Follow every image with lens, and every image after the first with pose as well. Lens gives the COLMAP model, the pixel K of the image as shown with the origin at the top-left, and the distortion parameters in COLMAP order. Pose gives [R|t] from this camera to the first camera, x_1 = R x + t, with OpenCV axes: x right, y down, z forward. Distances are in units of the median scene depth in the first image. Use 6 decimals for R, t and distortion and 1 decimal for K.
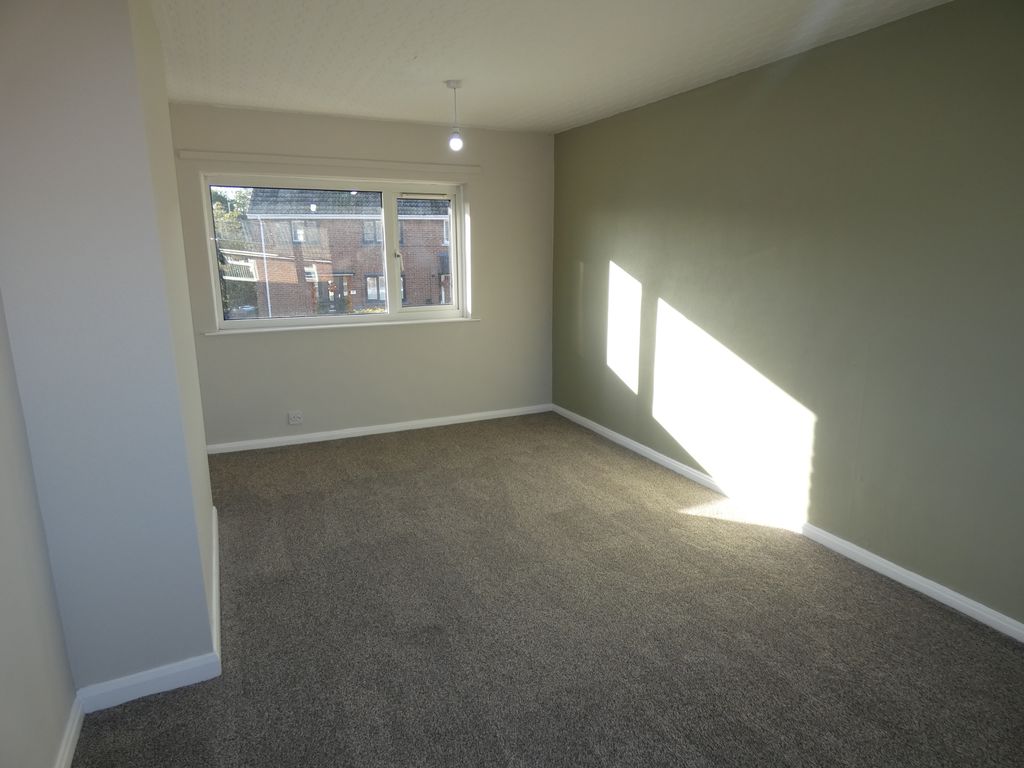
lens RADIAL K [[613.5, 0, 510.1], [0, 613.5, 380.9], [0, 0, 1]] dist [0.001400, 0.003767]
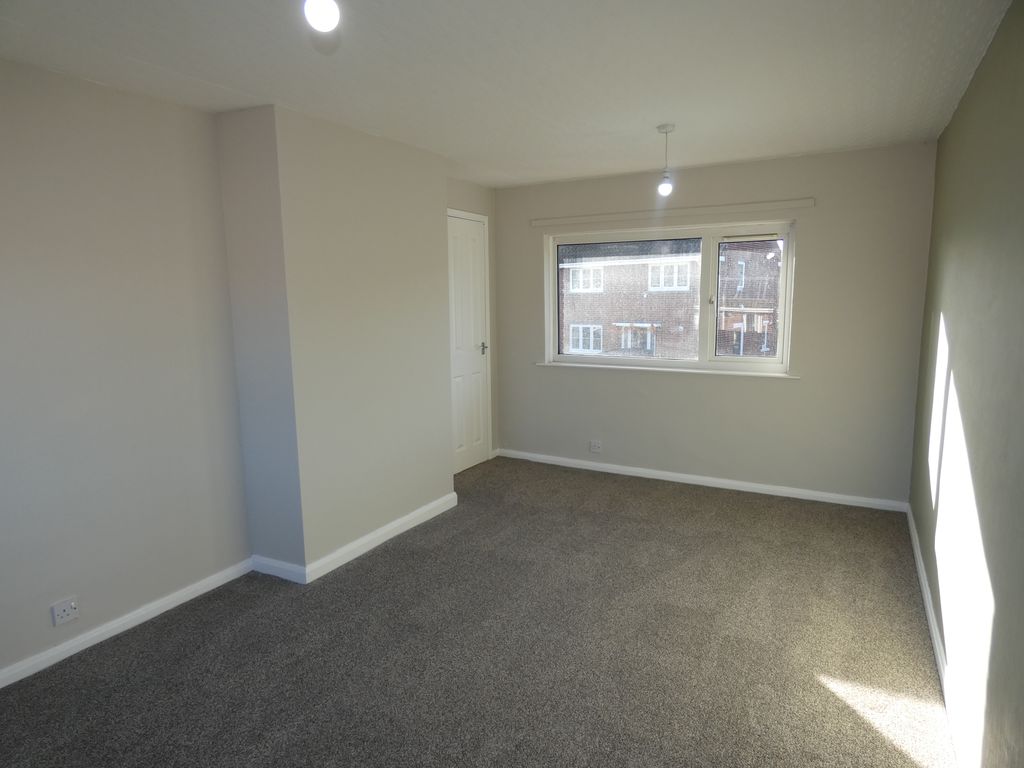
lens RADIAL K [[613.8, 0, 512.5], [0, 613.8, 383.2], [0, 0, 1]] dist [0.000219, -0.000901]
pose [[0.585762, 0.114564, -0.802346, 0.554589], [-0.162827, 0.986410, 0.021973, -0.066075], [0.793959, 0.117772, 0.596455, 0.264590]]
